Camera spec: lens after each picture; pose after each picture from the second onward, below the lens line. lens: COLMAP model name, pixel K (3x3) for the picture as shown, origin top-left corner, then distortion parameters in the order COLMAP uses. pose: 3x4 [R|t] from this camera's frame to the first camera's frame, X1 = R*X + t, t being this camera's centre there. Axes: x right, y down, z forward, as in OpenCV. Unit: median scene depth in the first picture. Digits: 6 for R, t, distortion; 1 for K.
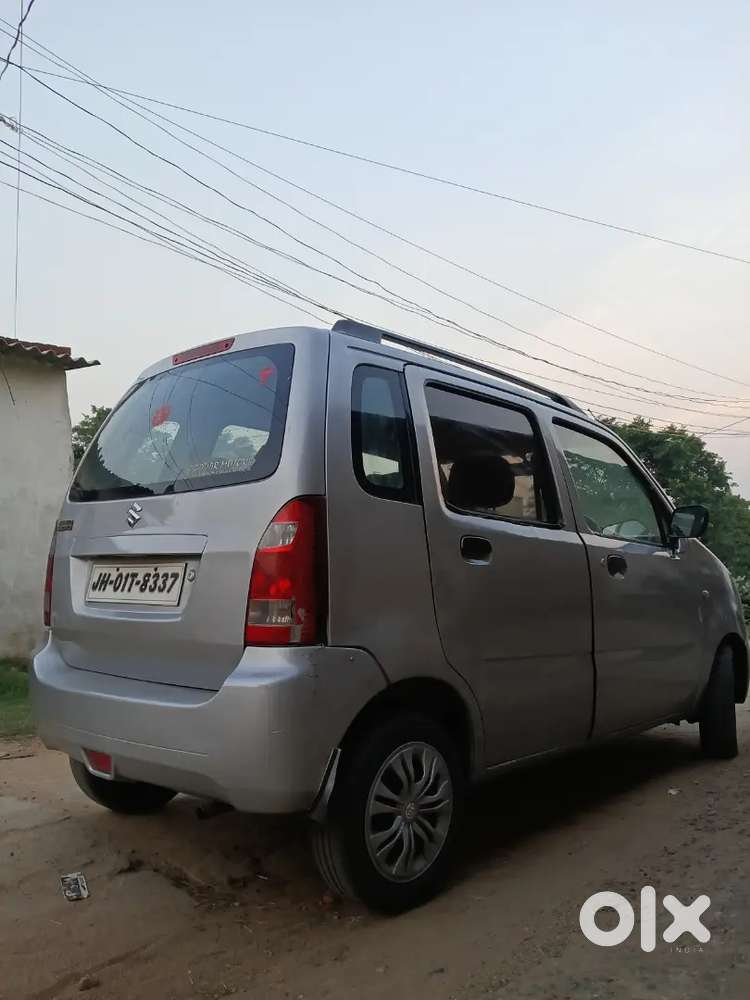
lens RADIAL K [[845.7, 0, 370.8], [0, 845.7, 484.7], [0, 0, 1]] dist [0.004634, -0.013259]
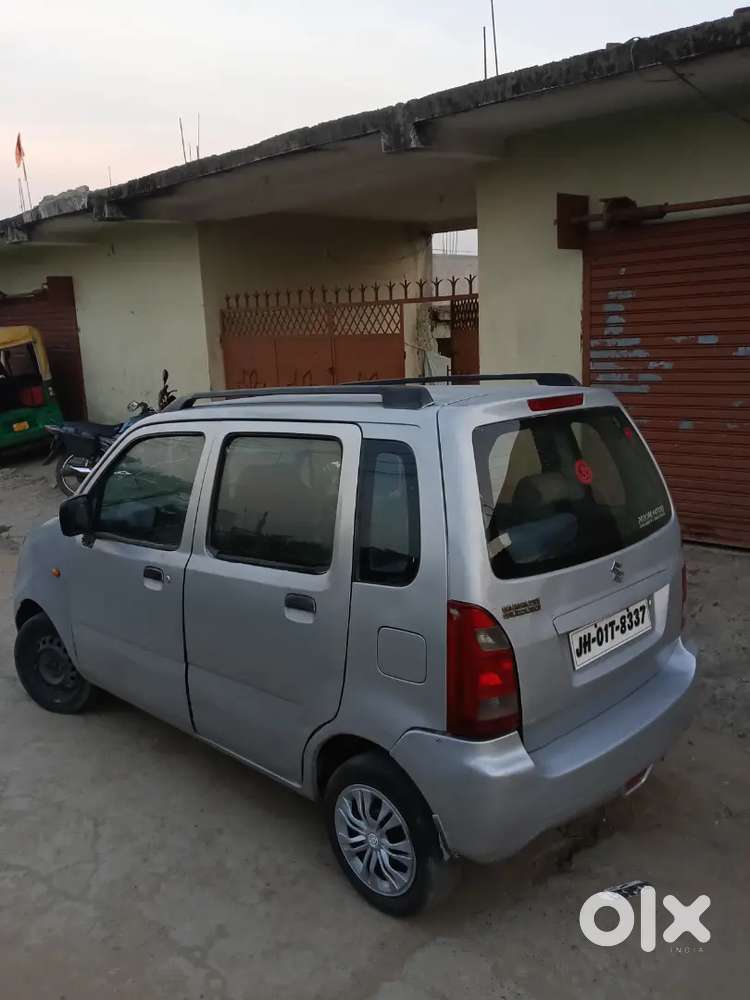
lens RADIAL K [[847.7, 0, 375.0], [0, 847.7, 500.0], [0, 0, 1]] dist [0.070031, -0.145449]
pose [[0.013814, -0.182924, 0.983030, -1.324265], [-0.076527, 0.980047, 0.183445, -0.226563], [-0.996972, -0.077762, -0.000460, 1.300219]]
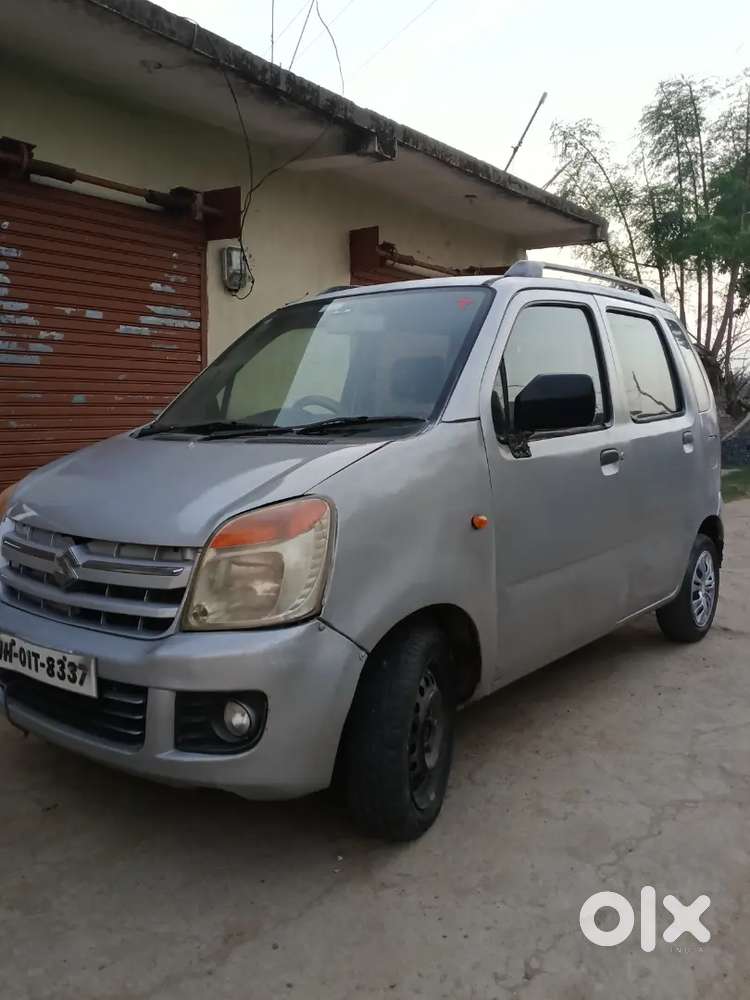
lens RADIAL K [[831.5, 0, 375.0], [0, 831.5, 500.0], [0, 0, 1]] dist [-0.000472, -0.018233]
pose [[-0.994704, 0.009206, -0.102364, 0.398752], [0.010066, 0.999918, -0.007884, 0.221649], [0.102283, -0.008873, -0.994716, 2.737727]]
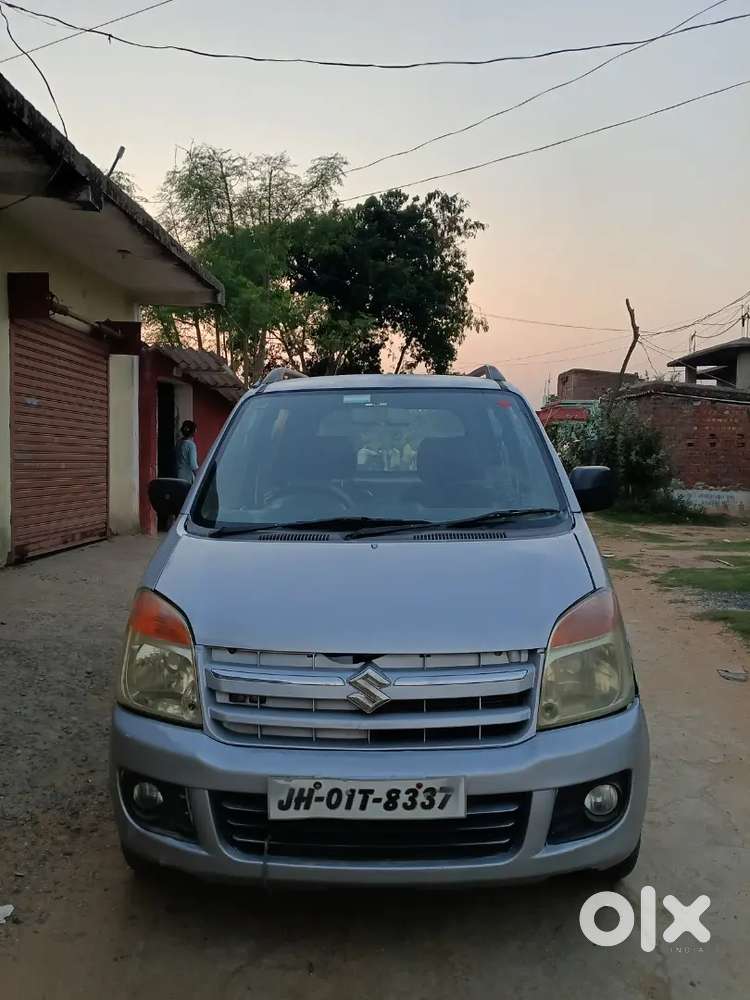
lens RADIAL K [[831.5, 0, 375.0], [0, 831.5, 500.0], [0, 0, 1]] dist [-0.000472, -0.018233]
pose [[-0.744183, 0.038094, -0.666888, 1.101788], [0.077646, 0.996538, -0.029722, 0.128798], [0.663447, -0.073900, -0.744565, 2.485255]]
